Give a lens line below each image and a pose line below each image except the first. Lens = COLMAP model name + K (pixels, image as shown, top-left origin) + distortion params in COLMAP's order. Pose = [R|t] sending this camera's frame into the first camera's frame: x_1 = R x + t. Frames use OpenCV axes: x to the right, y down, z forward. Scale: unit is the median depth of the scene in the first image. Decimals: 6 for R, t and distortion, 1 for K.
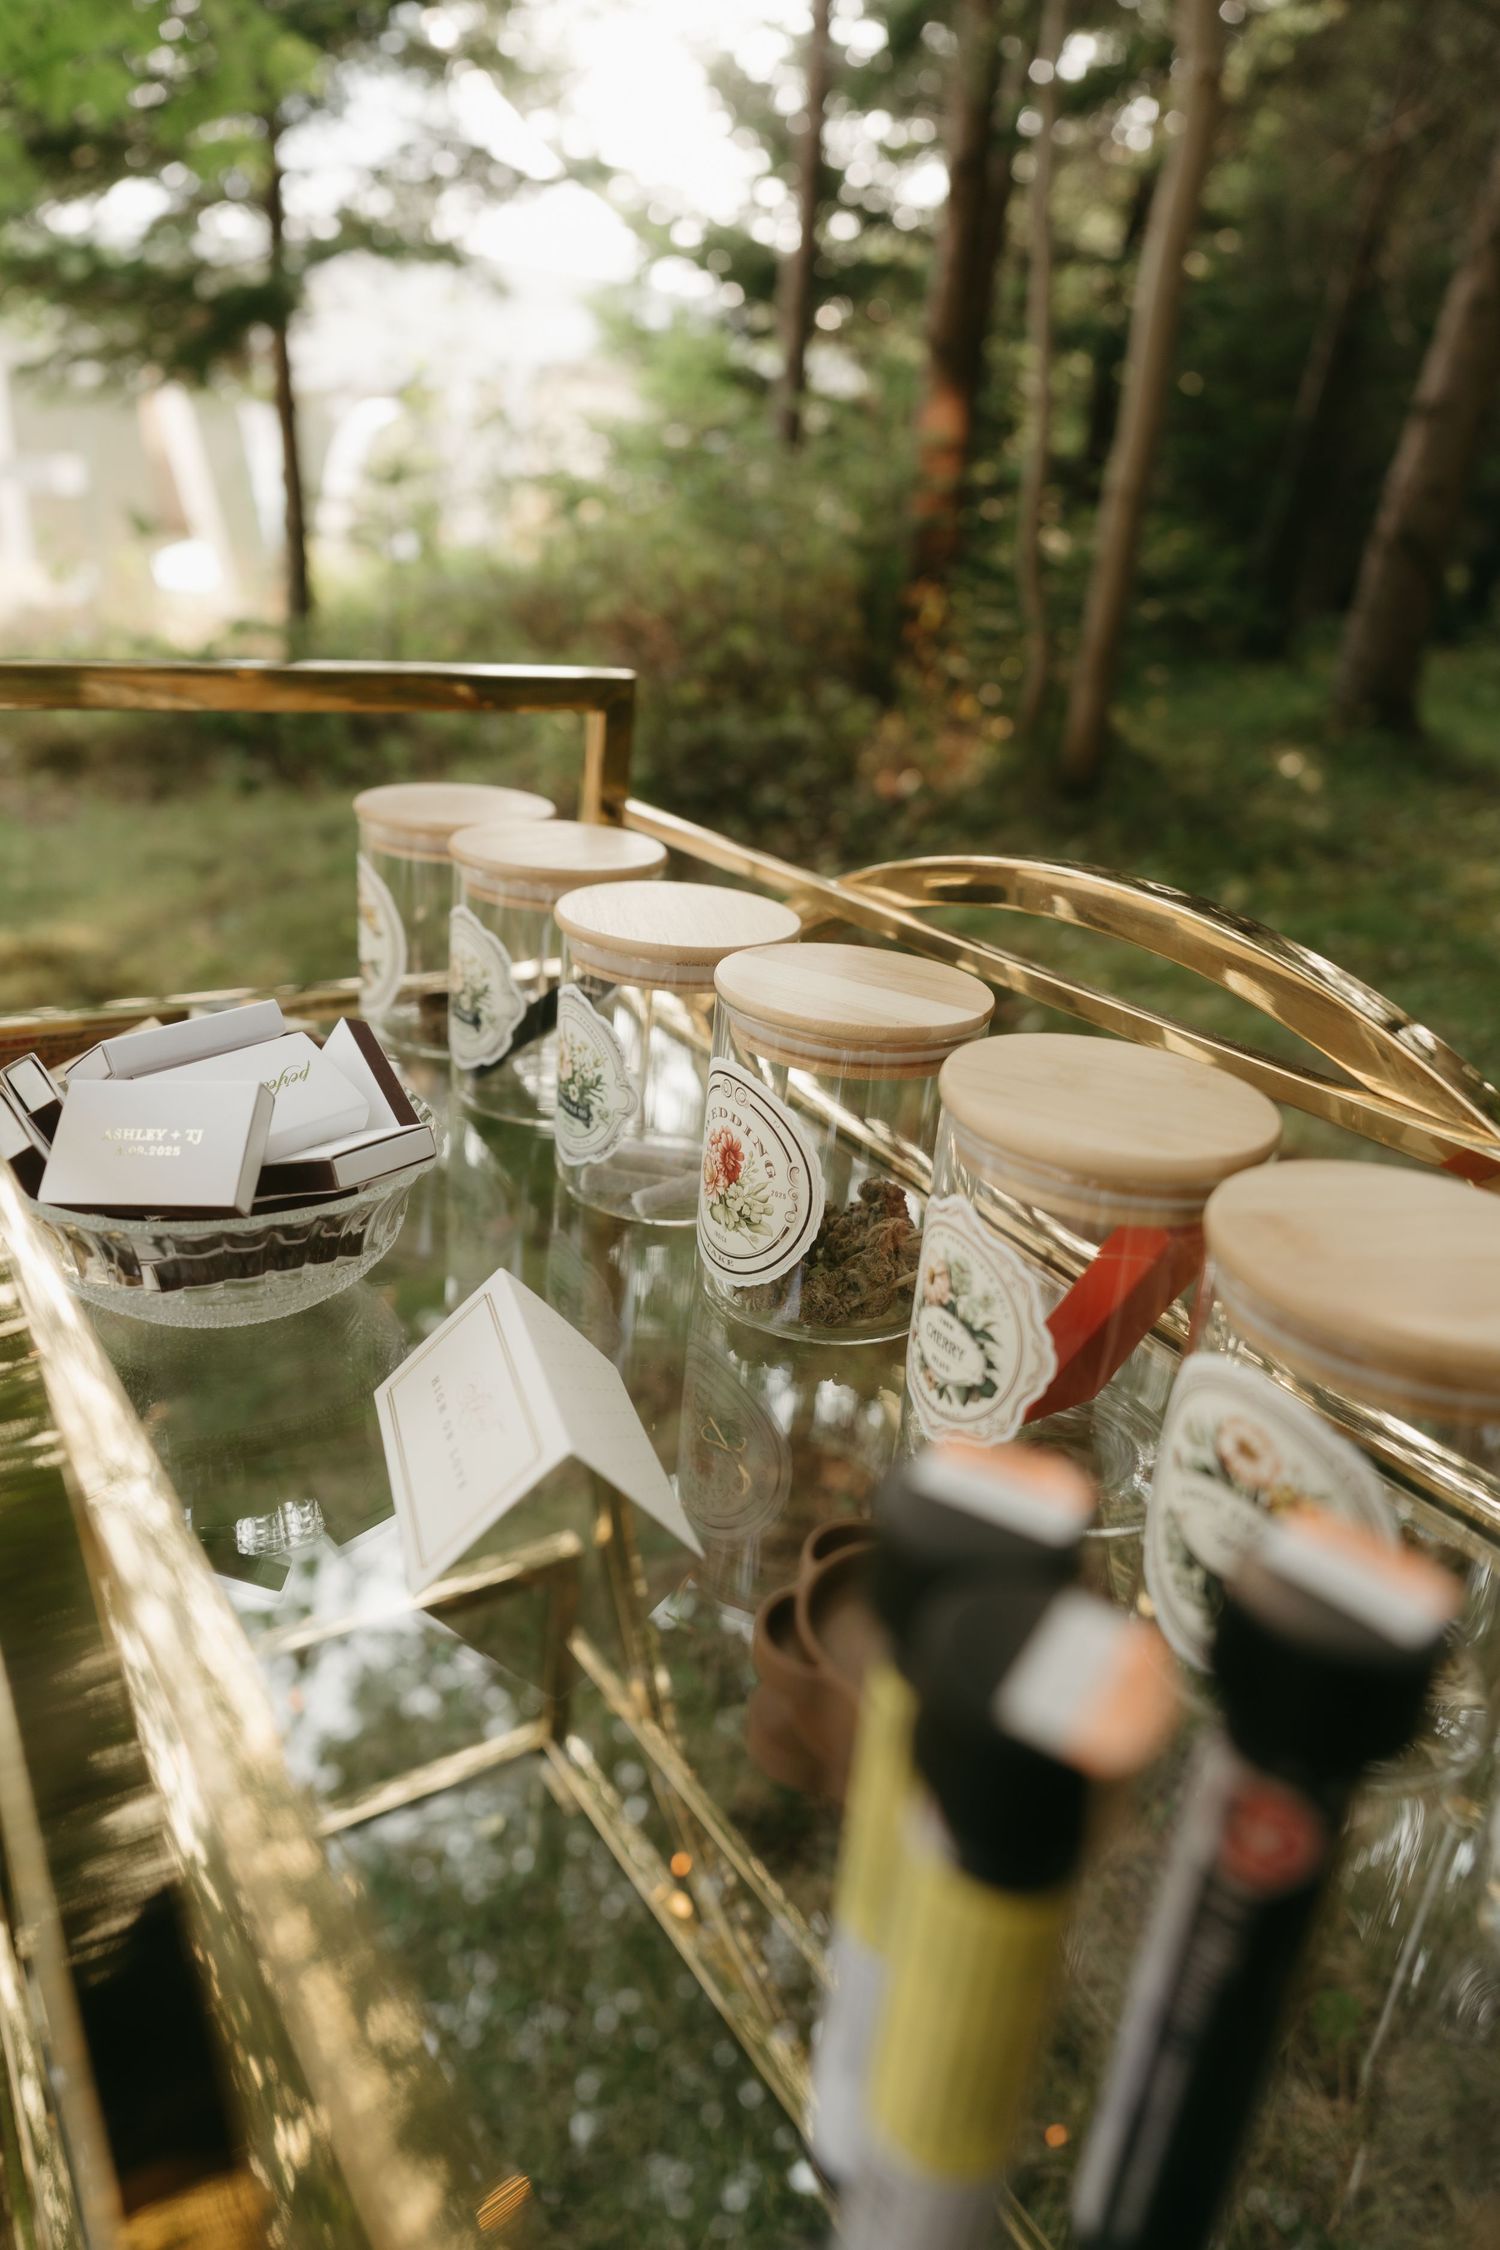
lens RADIAL K [[1491.4, 0, 748.0], [0, 1491.4, 1127.8], [0, 0, 1]] dist [-0.012403, 0.007666]
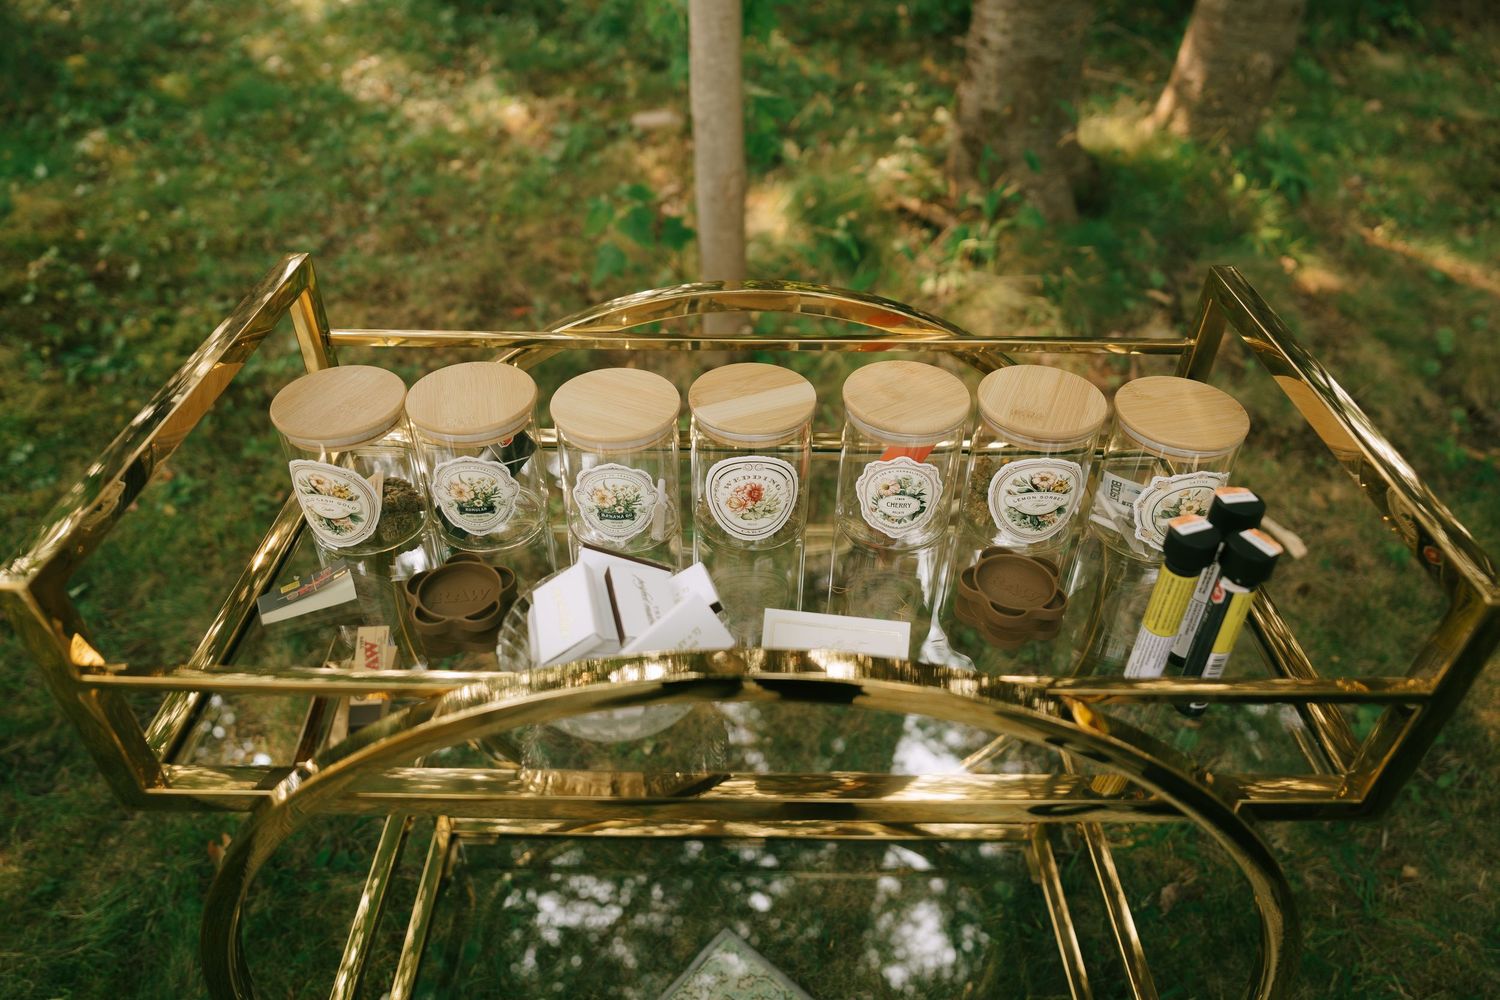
lens RADIAL K [[994.2, 0, 749.7], [0, 994.2, 504.7], [0, 0, 1]] dist [-0.012403, 0.007666]
pose [[0.546490, -0.567678, 0.615703, -1.089050], [0.344778, 0.822510, 0.452334, -0.740096], [-0.763202, -0.034915, 0.645216, 0.055936]]
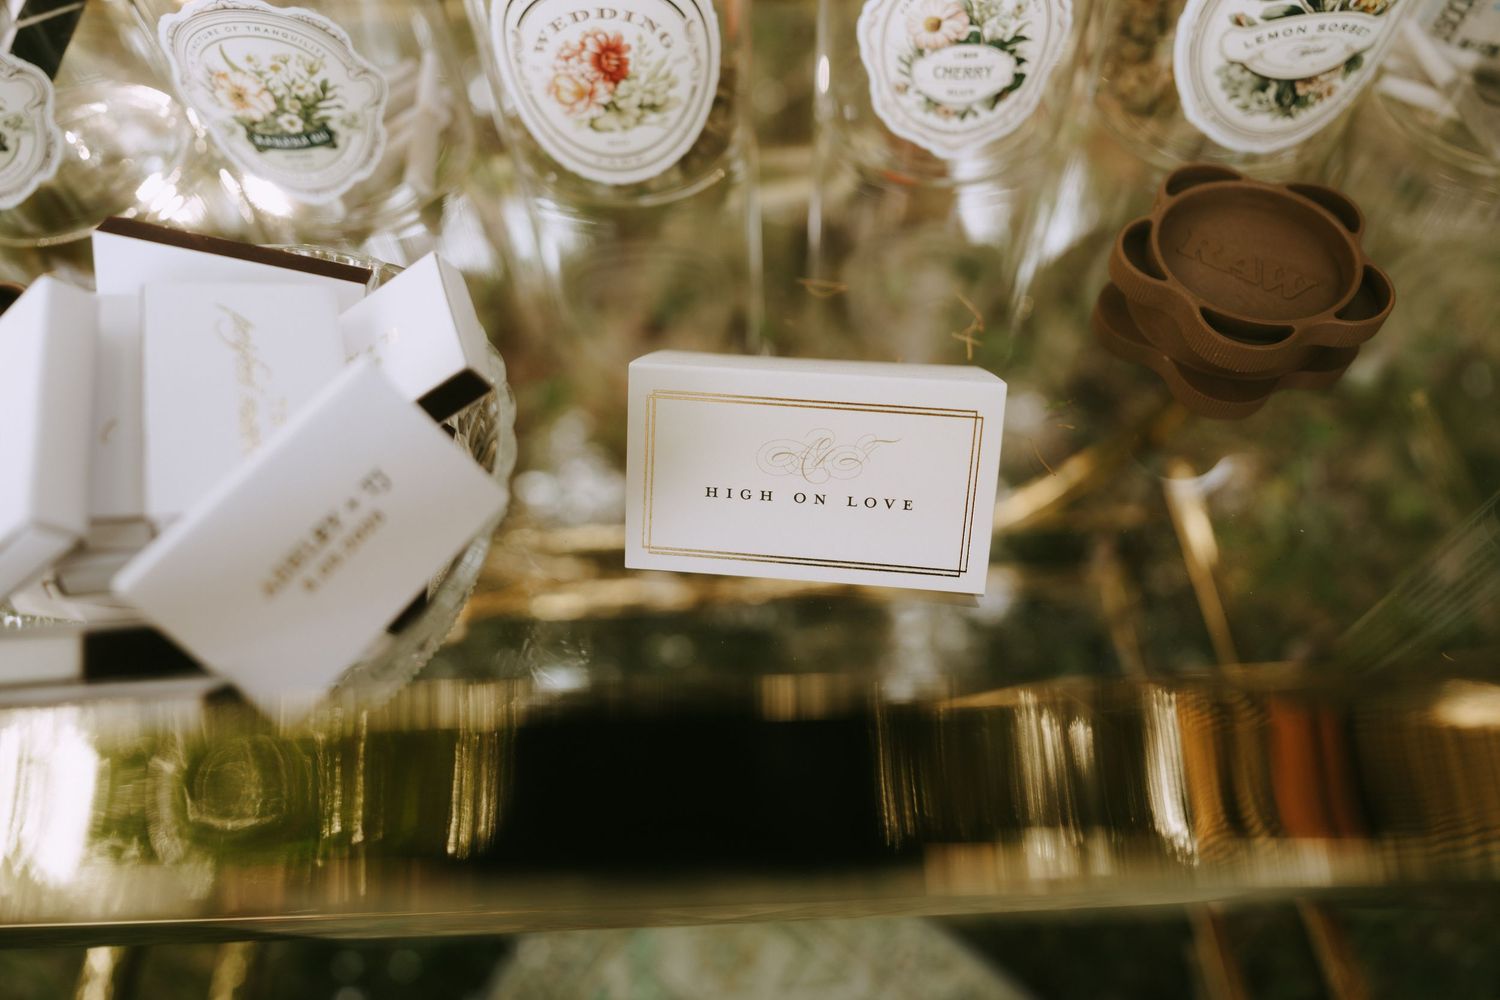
lens RADIAL K [[994.2, 0, 746.8], [0, 994.2, 503.6], [0, 0, 1]] dist [-0.012403, 0.007666]
pose [[0.515745, -0.770426, 0.374769, -0.465166], [0.391820, 0.601113, 0.696520, -0.235281], [-0.761895, -0.212384, 0.611889, 0.594056]]
